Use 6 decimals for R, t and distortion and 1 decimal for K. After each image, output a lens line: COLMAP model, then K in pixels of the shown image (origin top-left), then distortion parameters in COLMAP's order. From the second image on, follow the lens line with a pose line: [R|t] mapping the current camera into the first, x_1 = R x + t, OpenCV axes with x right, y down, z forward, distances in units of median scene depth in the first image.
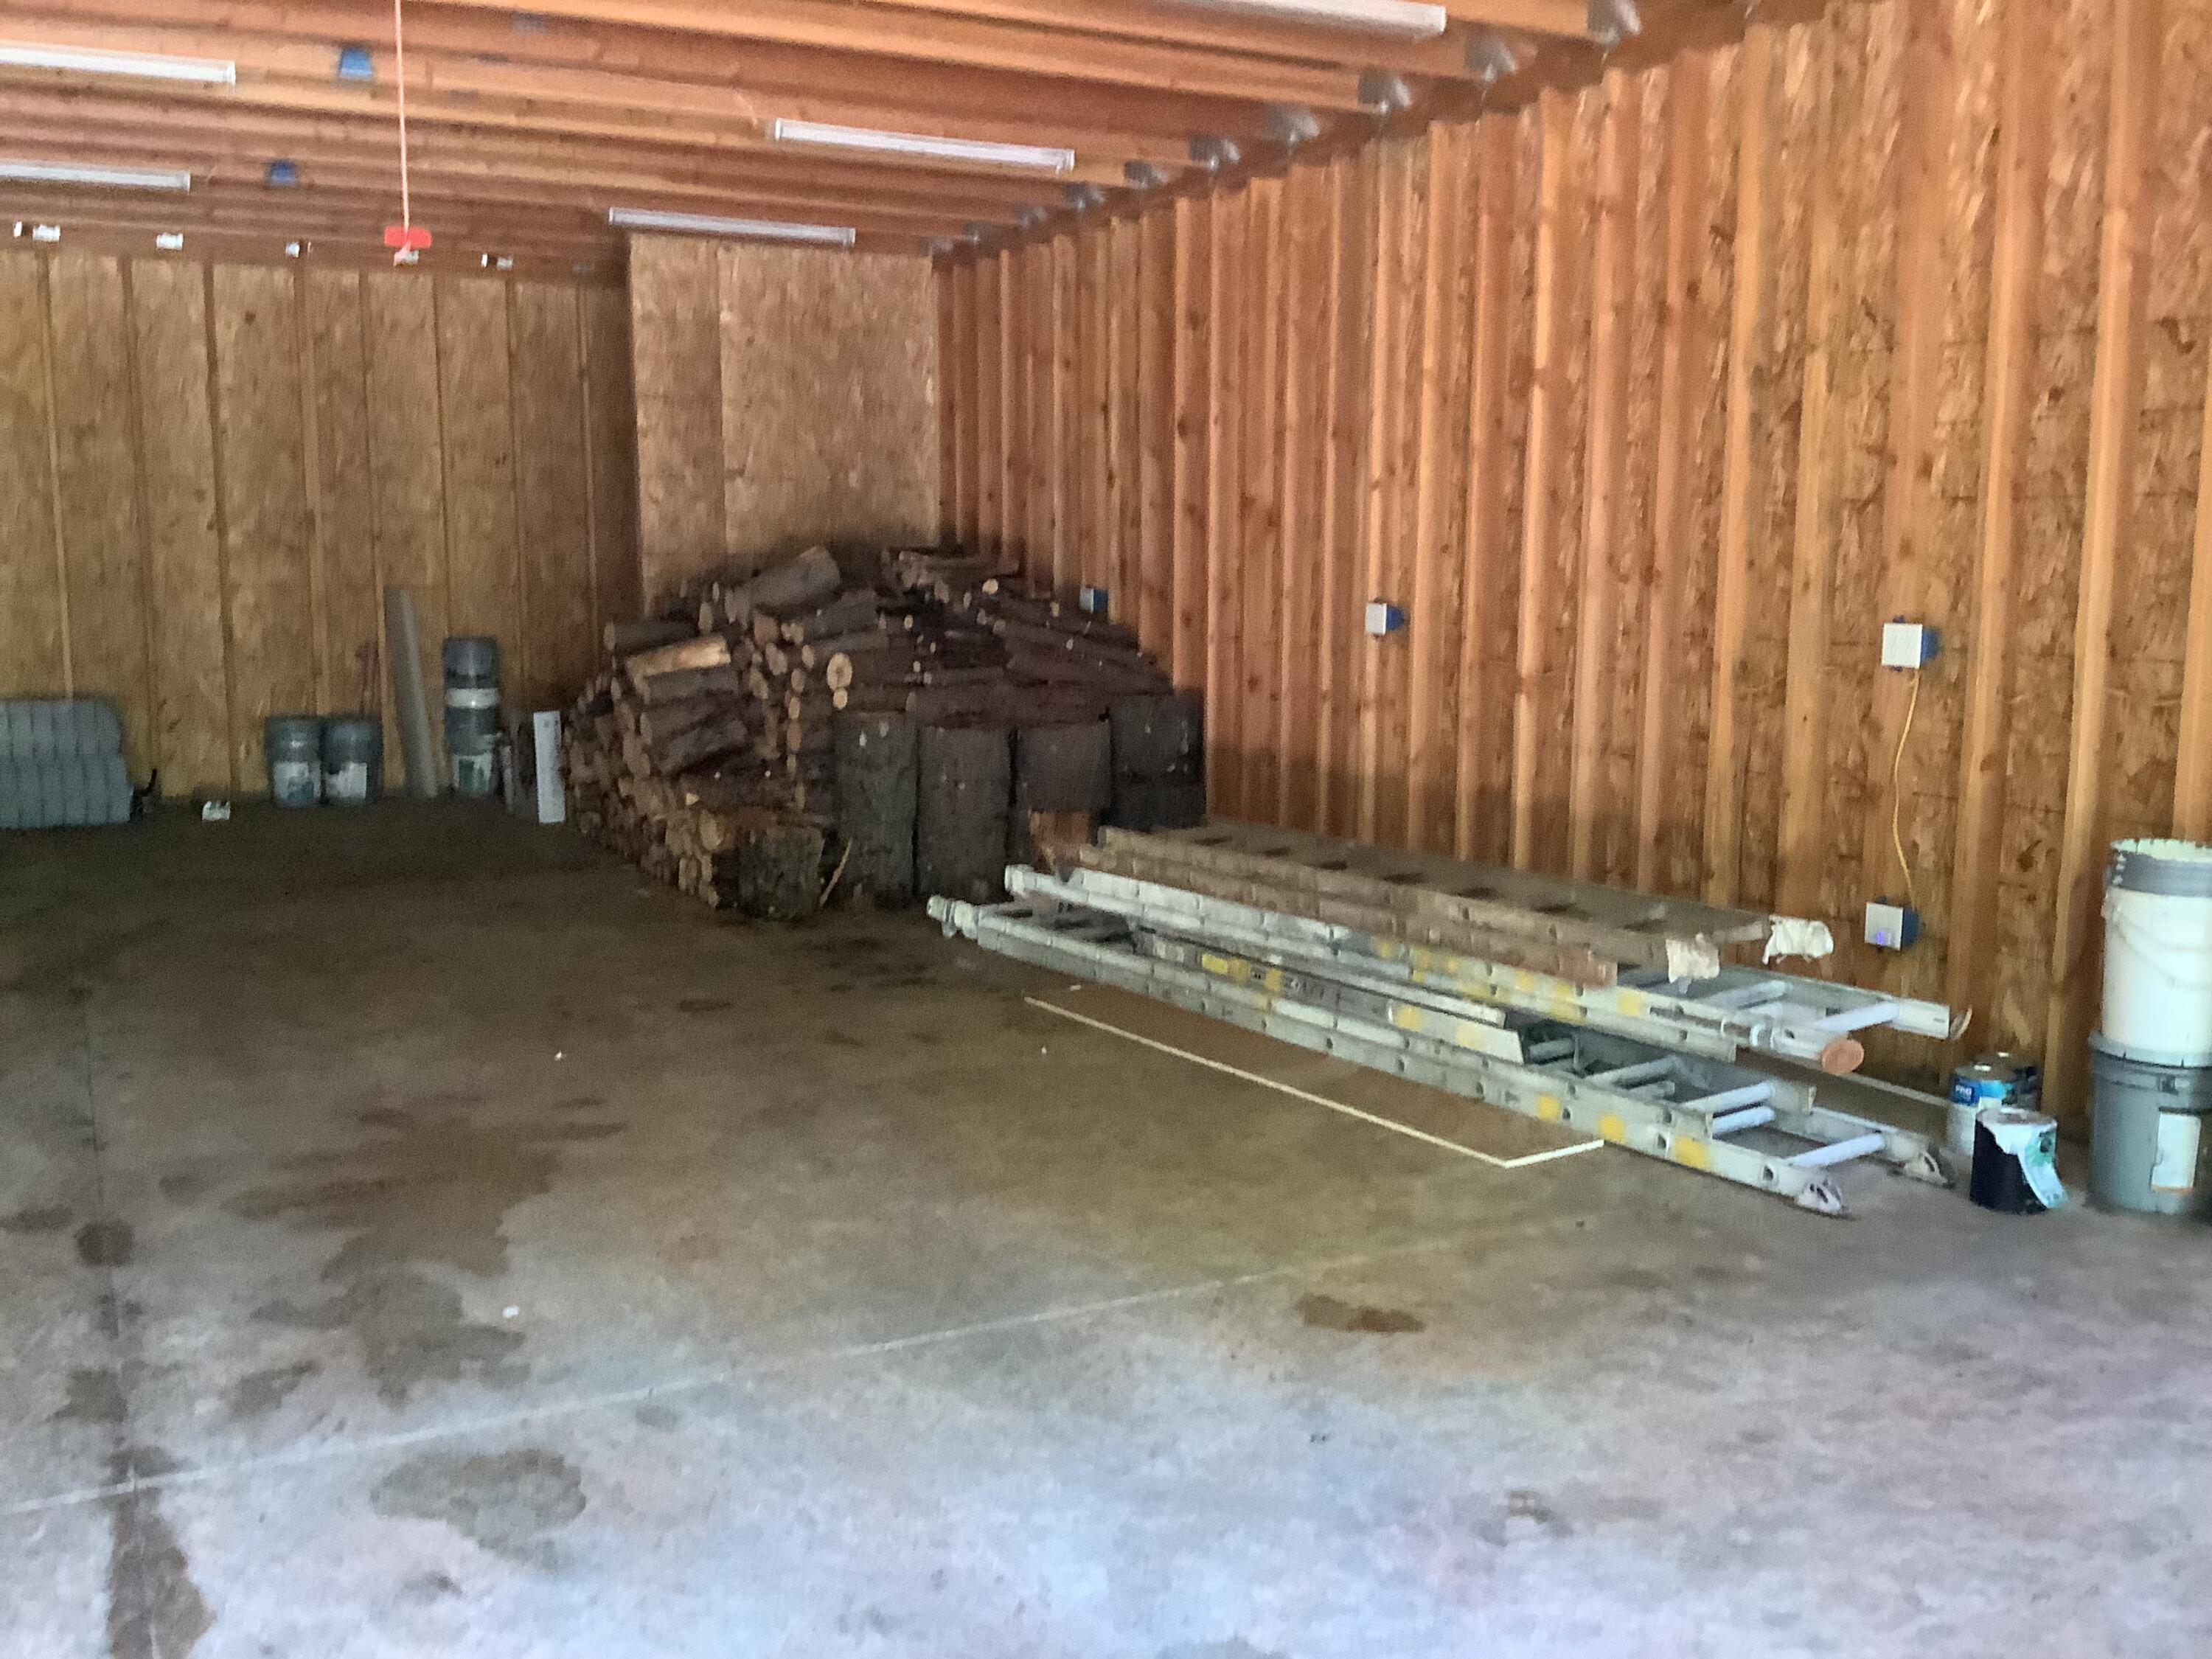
lens RADIAL K [[1994.1, 0, 1106.0], [0, 1994.1, 829.5], [0, 0, 1]] dist [0.125336, -0.292460]
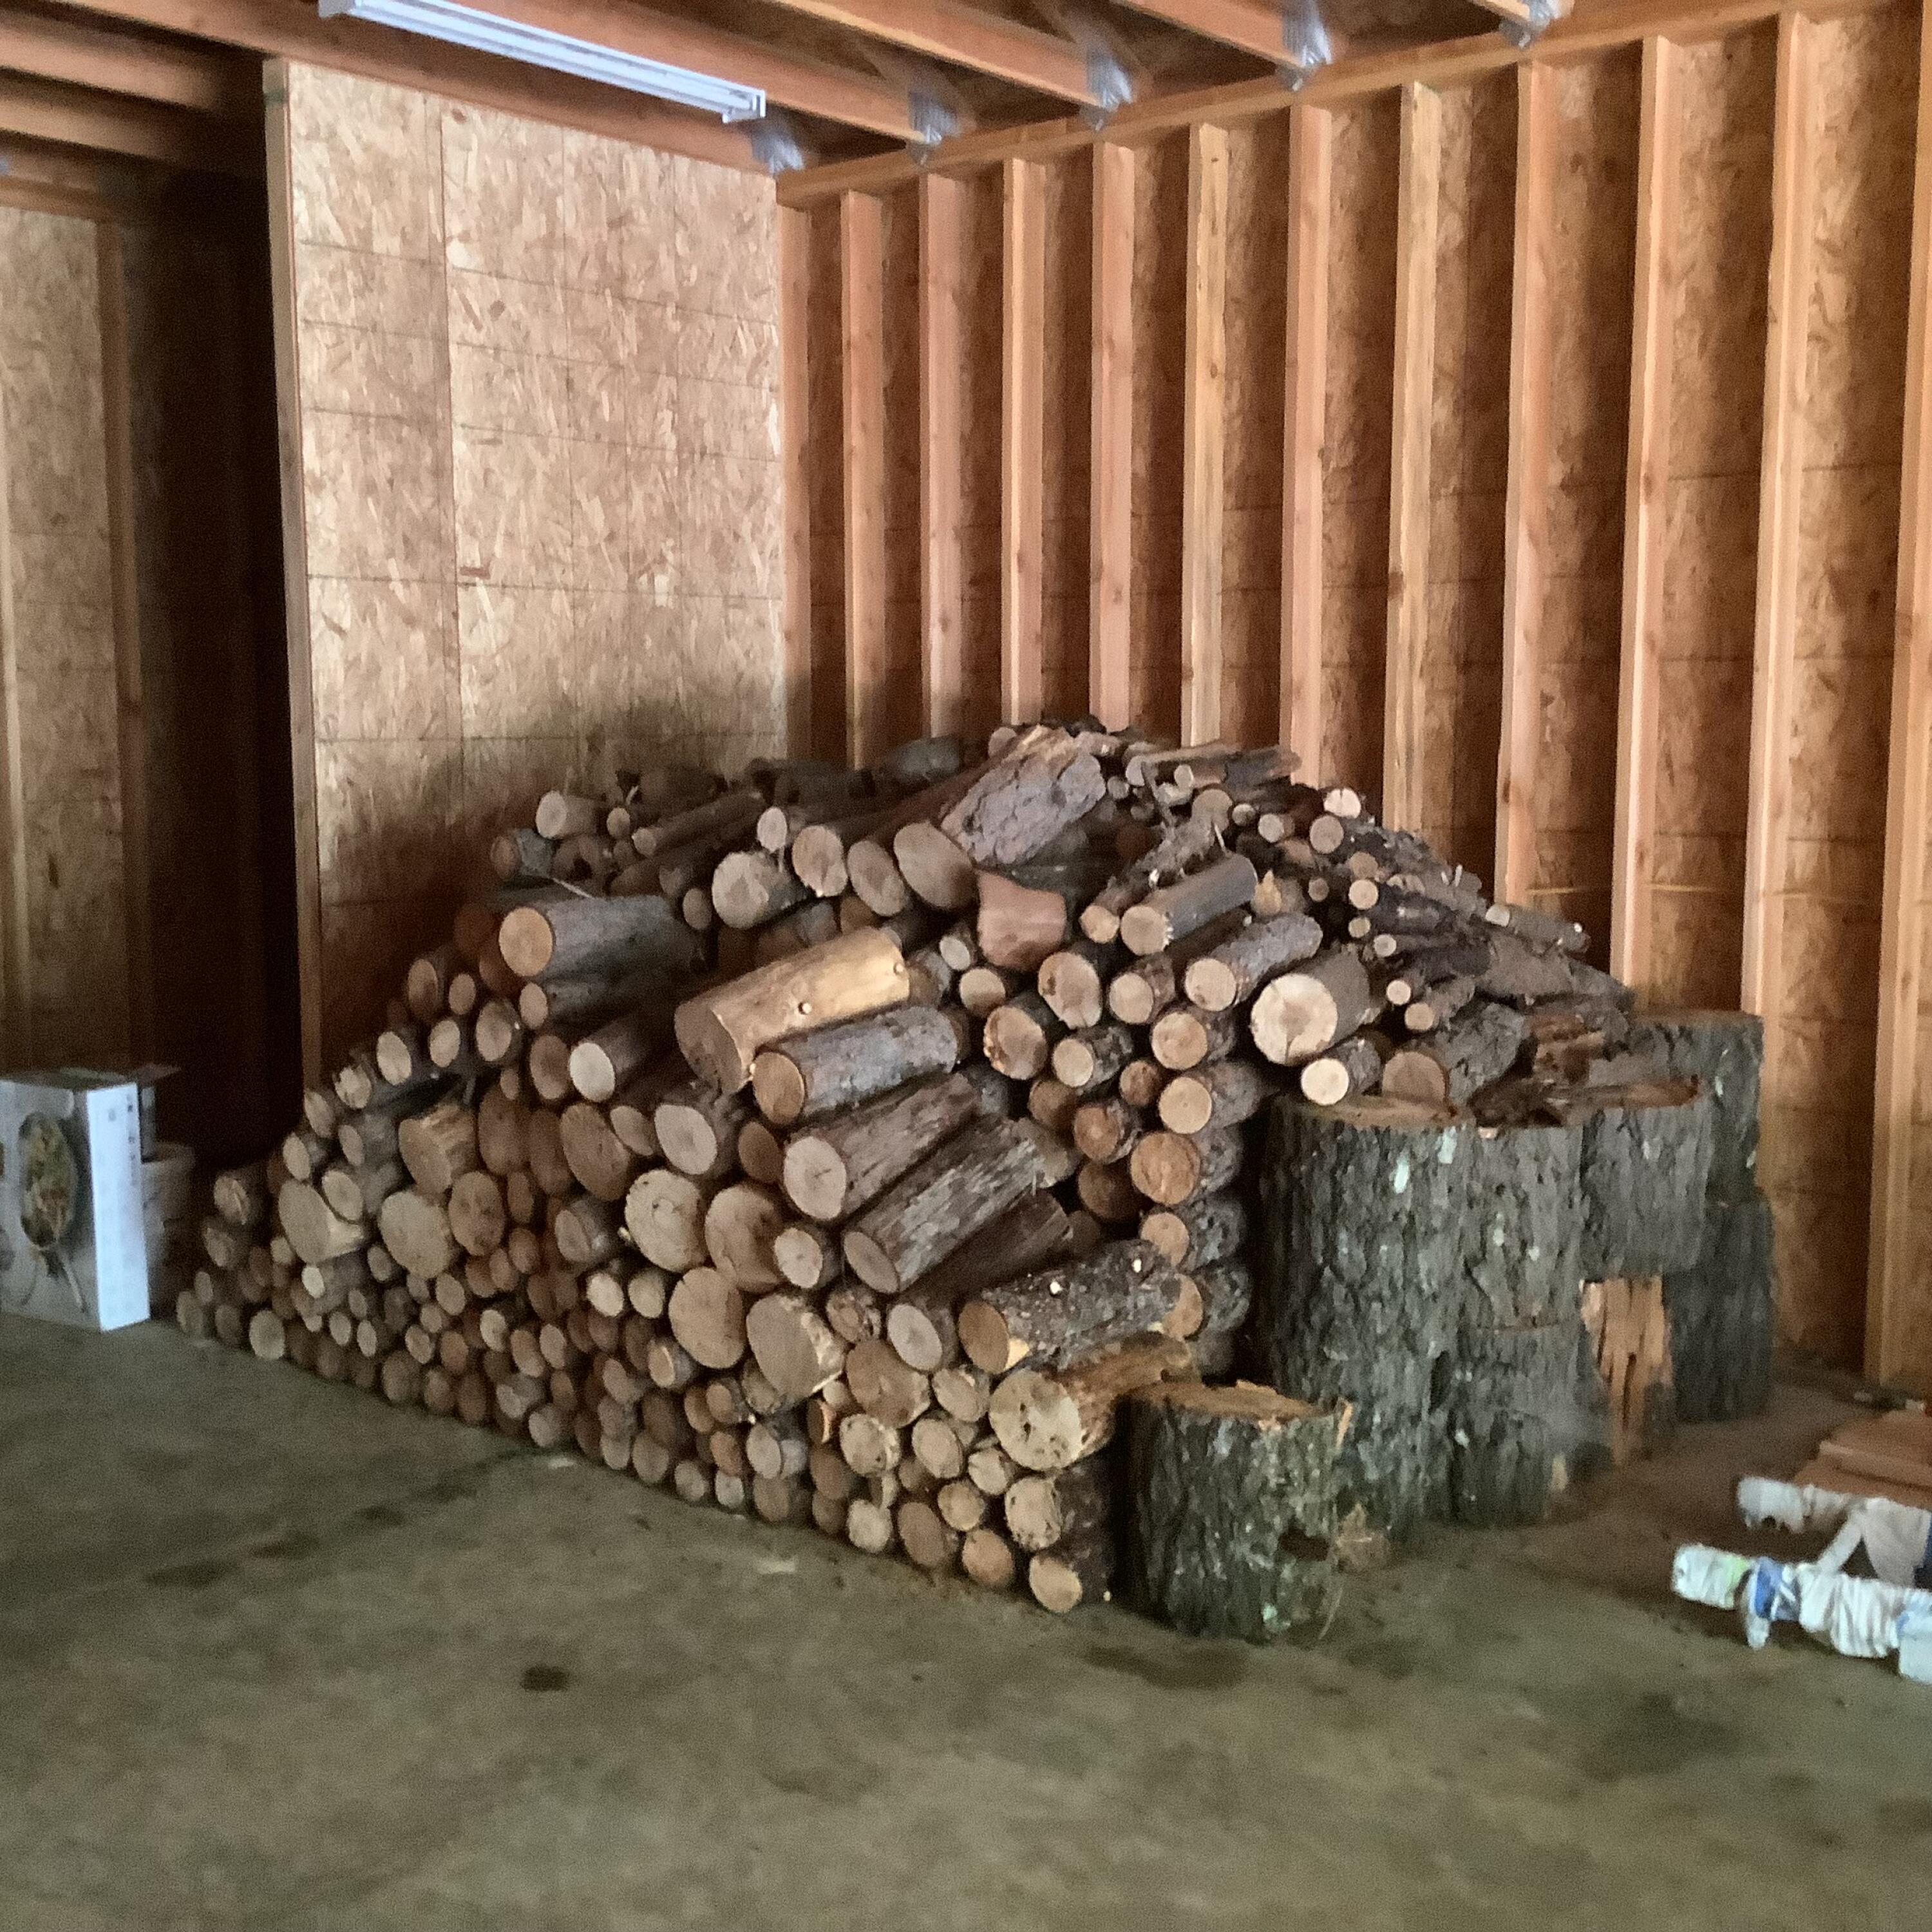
lens RADIAL K [[2408.6, 0, 966.0], [0, 2408.6, 966.0], [0, 0, 1]] dist [0.027379, 0.034693]
pose [[0.924988, -0.043337, 0.377516, -0.304327], [0.055091, 0.998273, -0.020387, -0.064066], [-0.375980, 0.039655, 0.925779, 0.419729]]
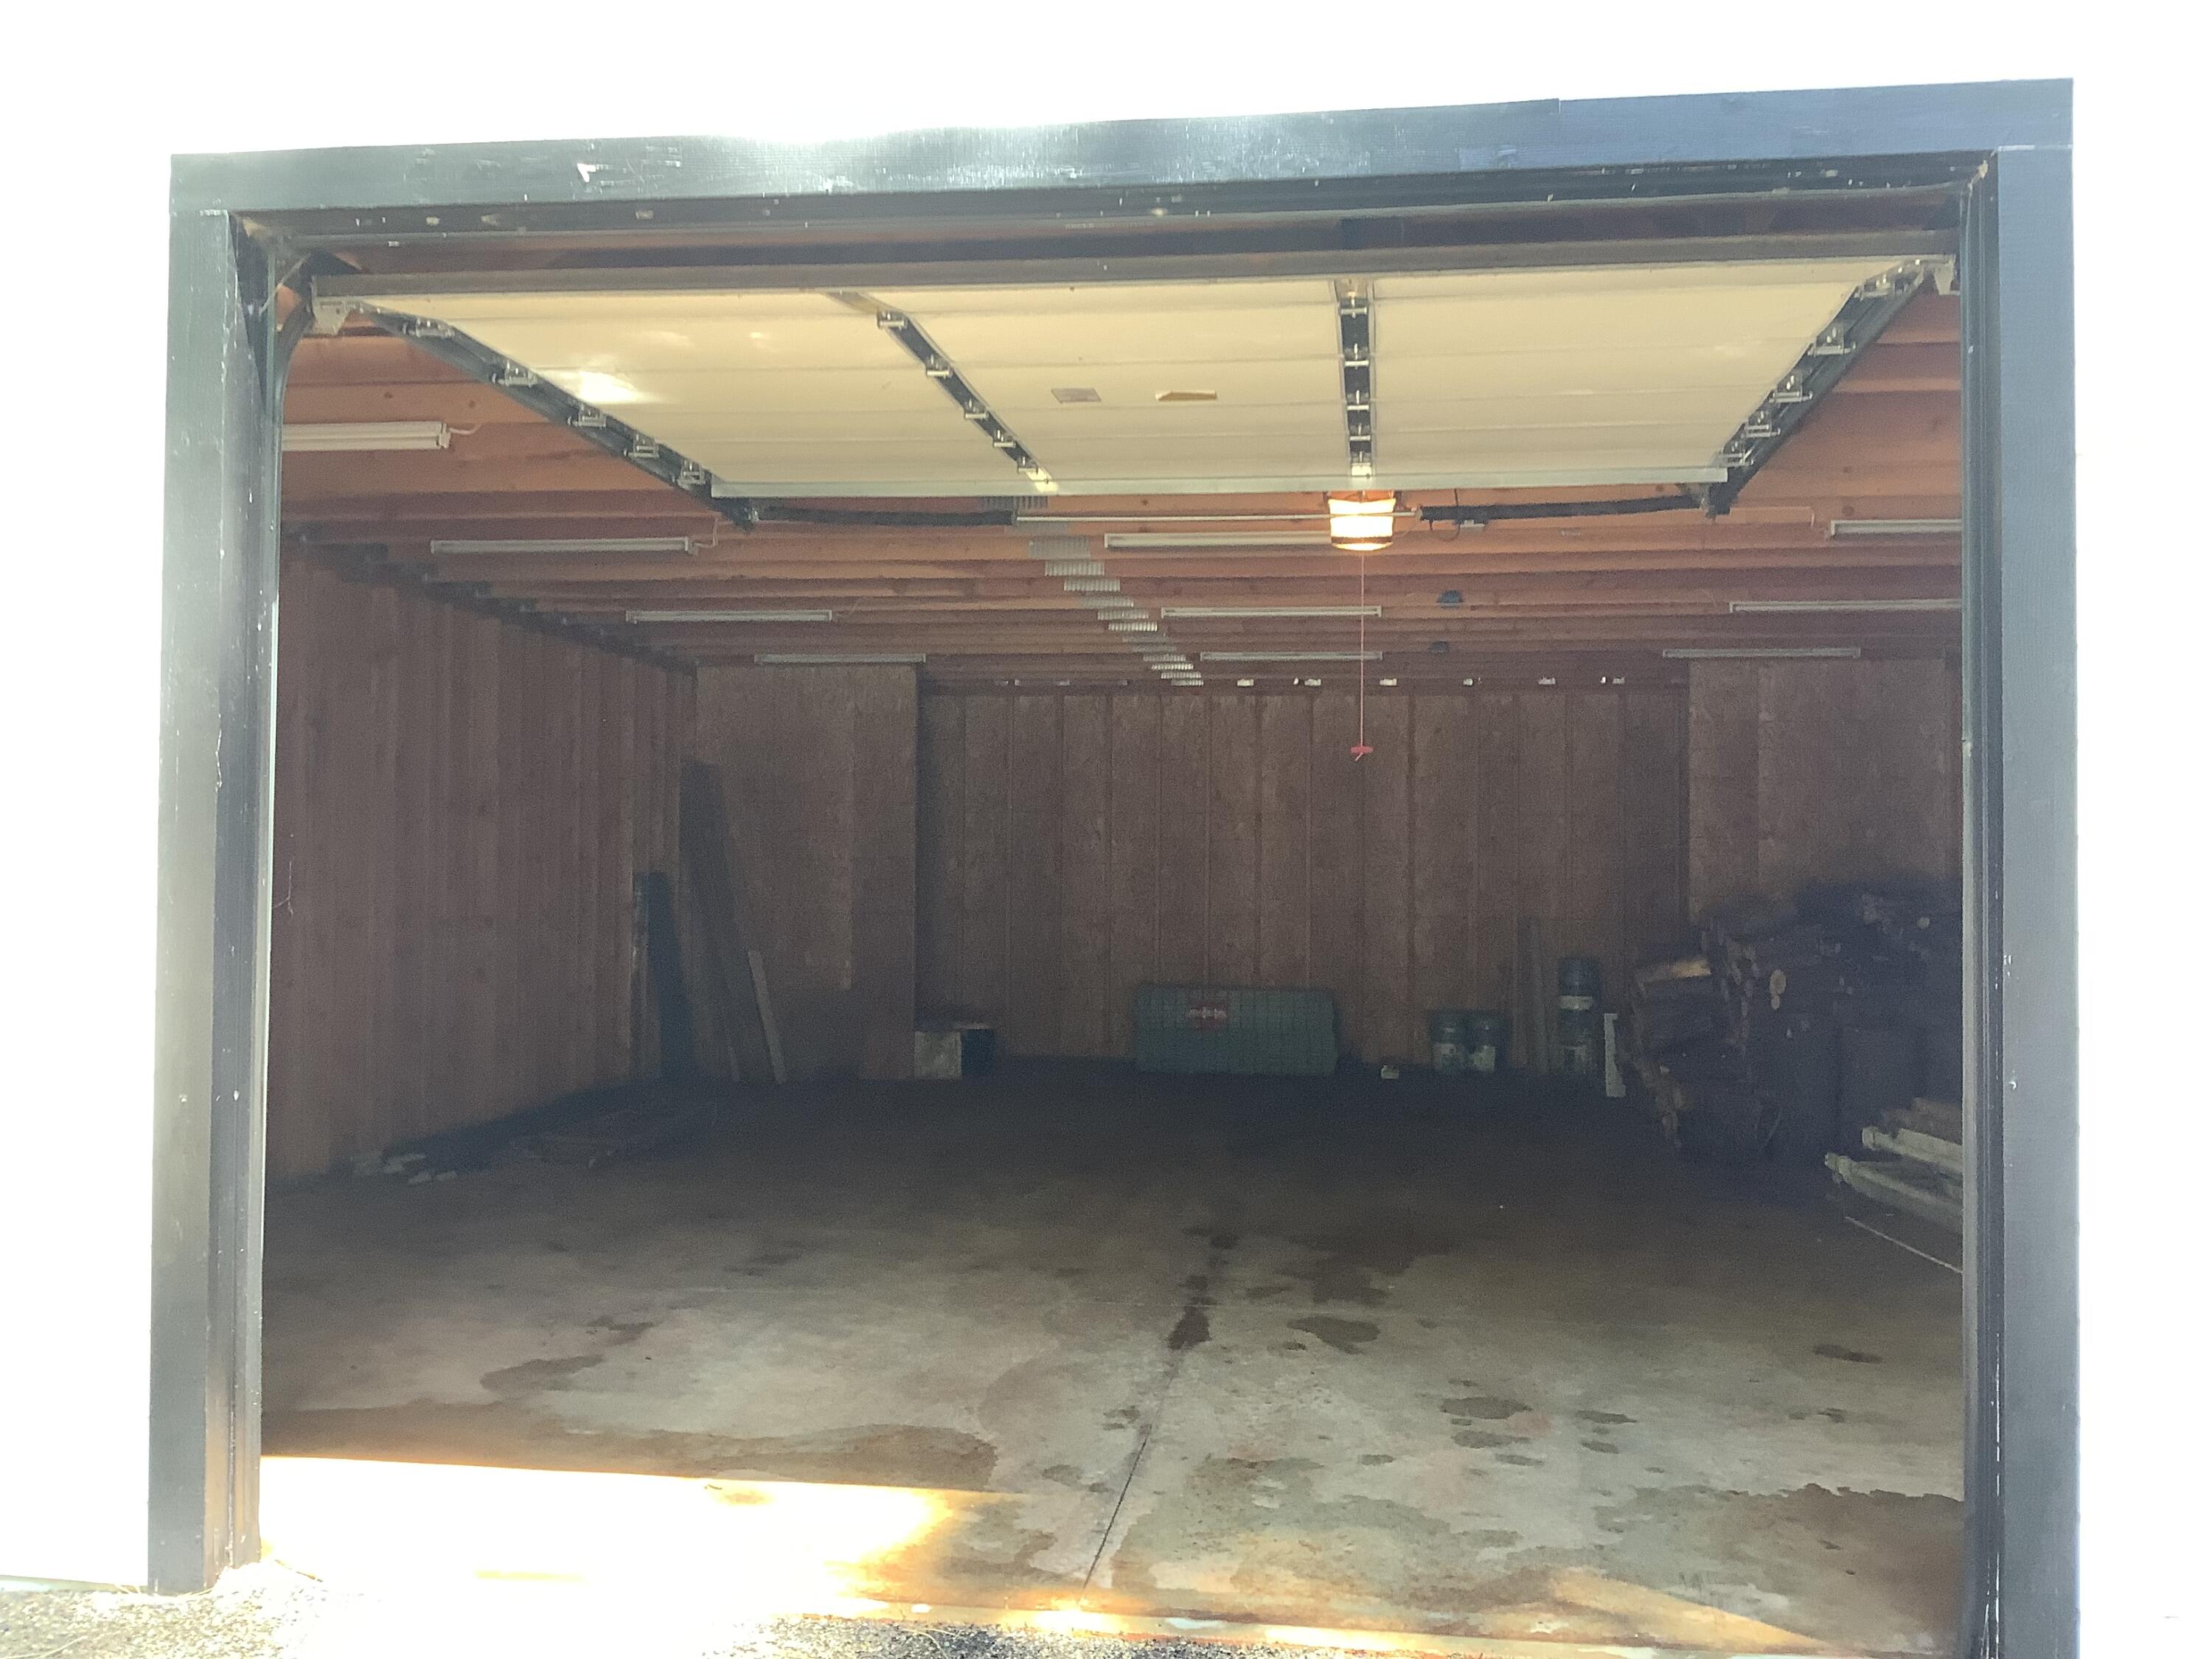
lens RADIAL K [[1994.1, 0, 1106.0], [0, 1994.1, 829.5], [0, 0, 1]] dist [0.125336, -0.292460]
pose [[0.815307, -0.011384, -0.578917, 0.219306], [-0.085053, 0.986607, -0.139184, 0.036013], [0.572748, 0.162717, 0.803419, -0.281520]]
